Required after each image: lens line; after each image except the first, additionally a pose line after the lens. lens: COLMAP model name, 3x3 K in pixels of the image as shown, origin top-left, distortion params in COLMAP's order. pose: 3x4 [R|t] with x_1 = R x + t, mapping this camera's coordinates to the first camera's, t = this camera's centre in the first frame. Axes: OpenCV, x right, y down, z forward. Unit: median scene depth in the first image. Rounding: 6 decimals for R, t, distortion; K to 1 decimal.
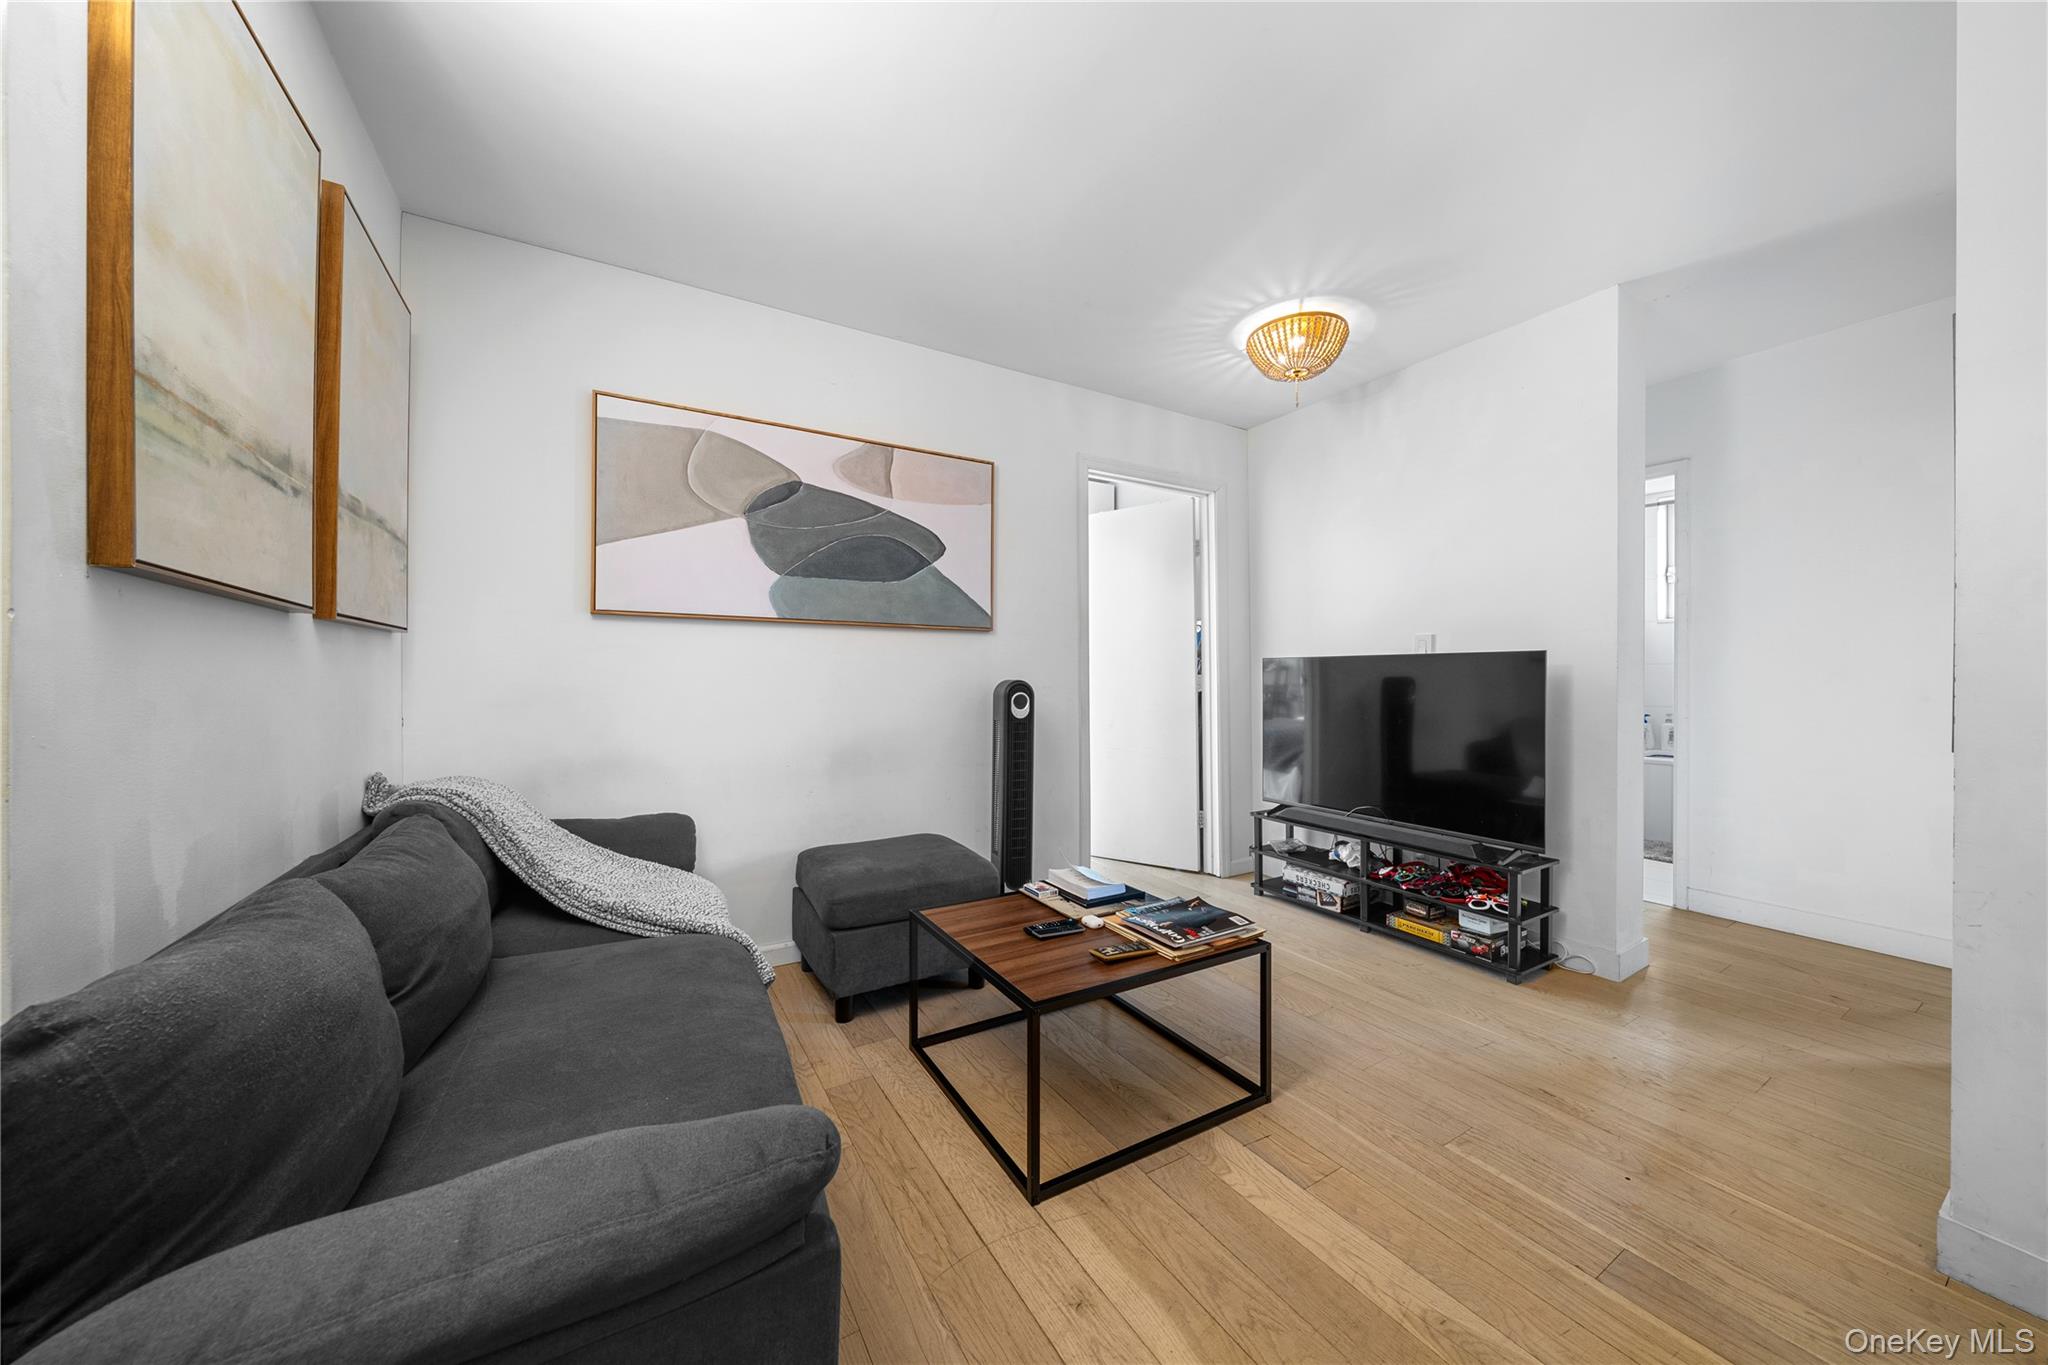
lens RADIAL K [[704.1, 0, 1033.5], [0, 704.1, 680.9], [0, 0, 1]] dist [-0.000304, 0.000467]
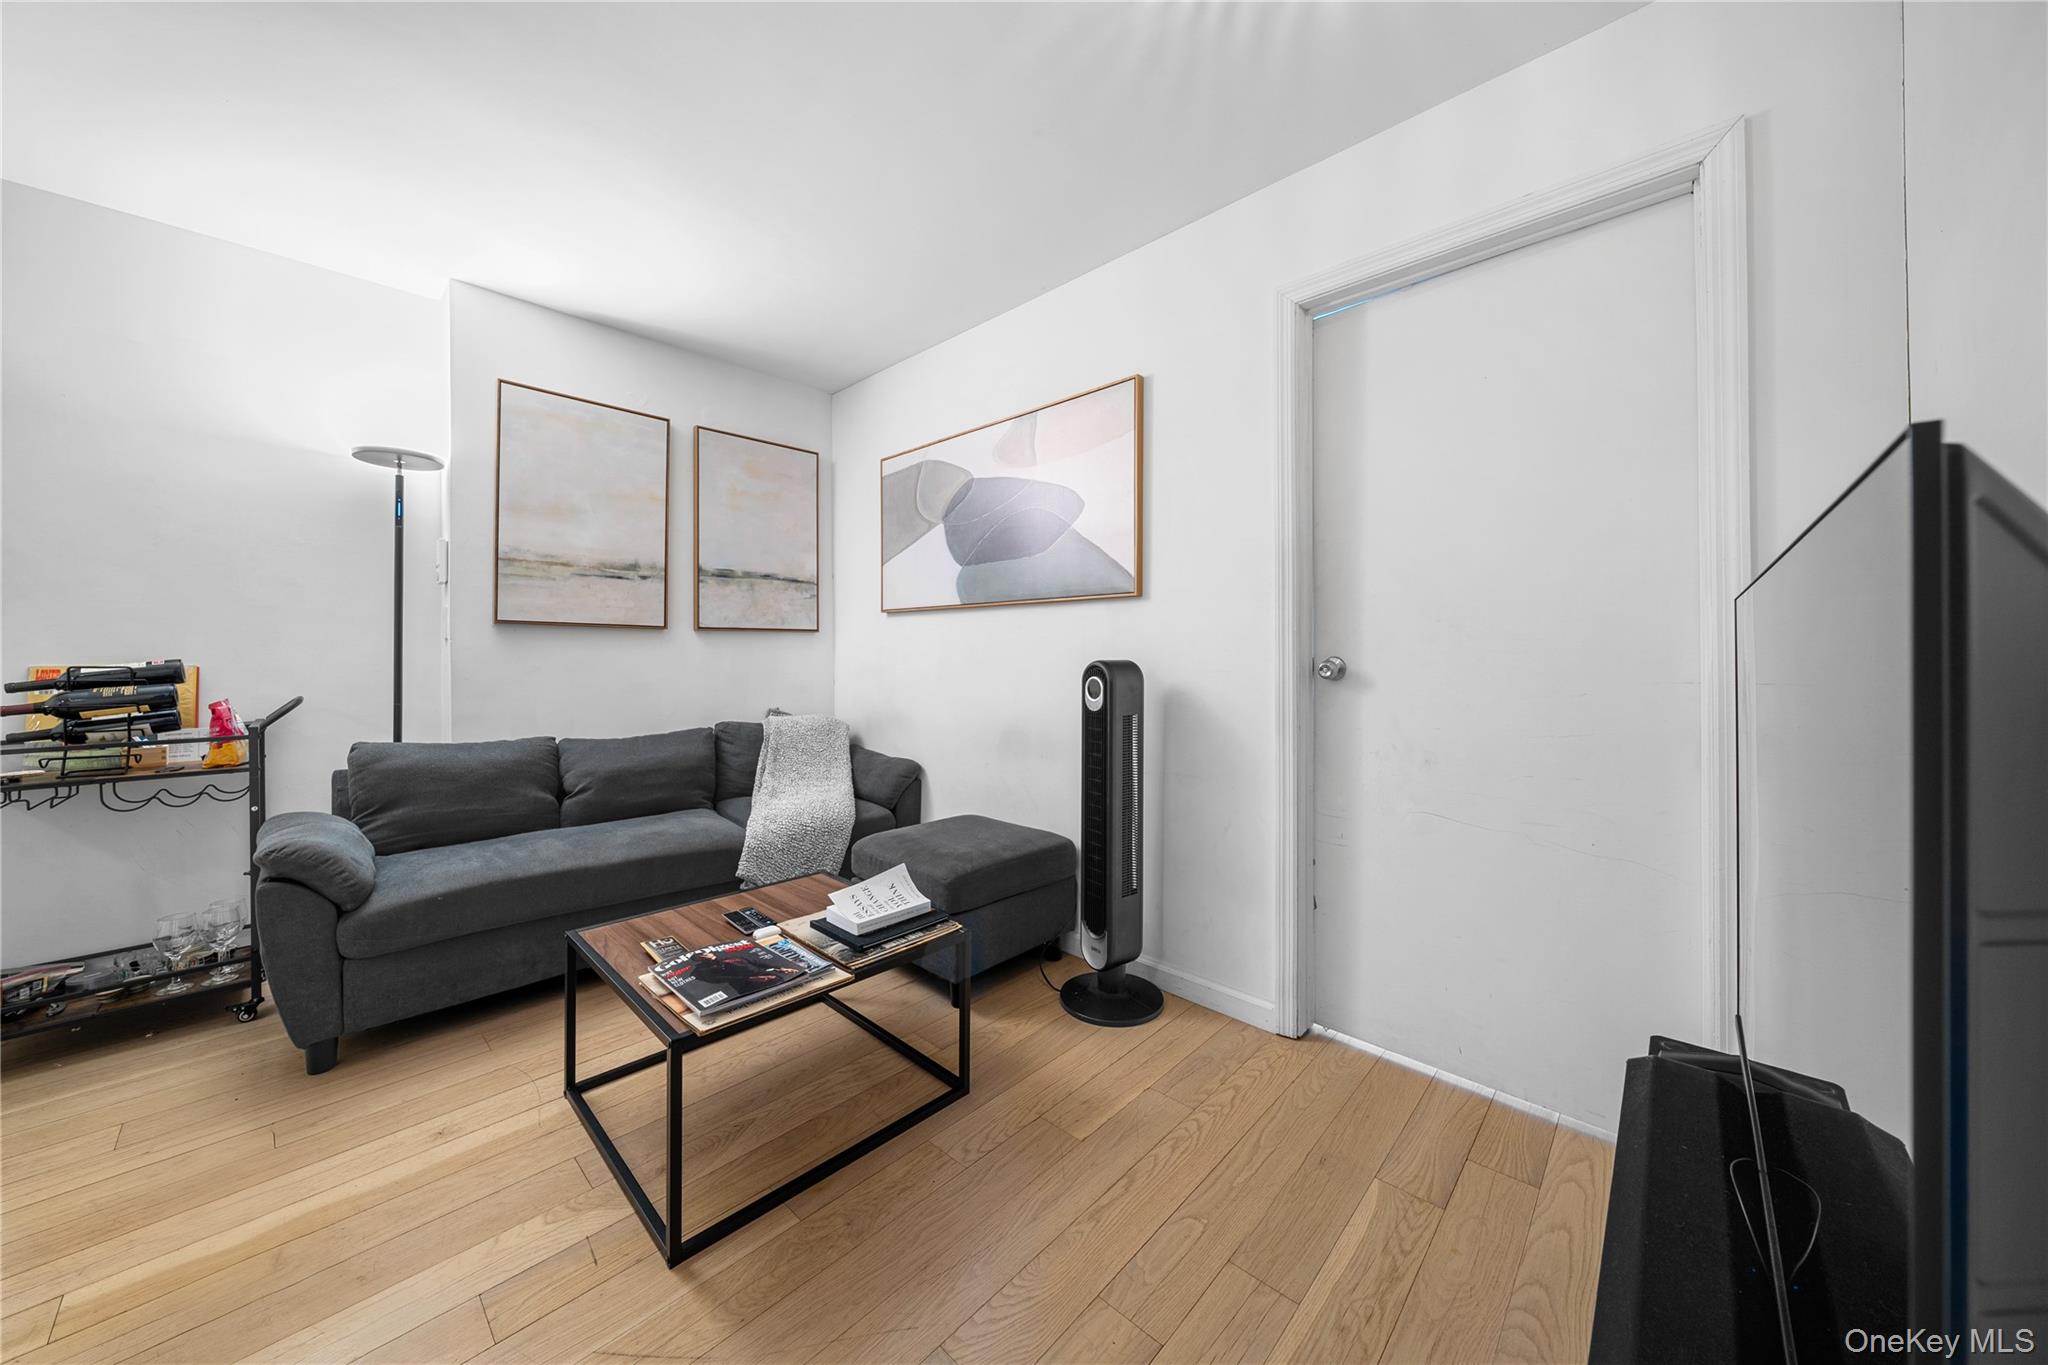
lens RADIAL K [[704.1, 0, 1017.9], [0, 704.1, 656.2], [0, 0, 1]] dist [-0.000304, 0.000467]
pose [[0.270941, 0.000262, -0.962596, 0.746484], [0.000955, 0.999999, 0.000541, -0.005975], [0.962596, -0.001066, 0.270940, 0.773195]]
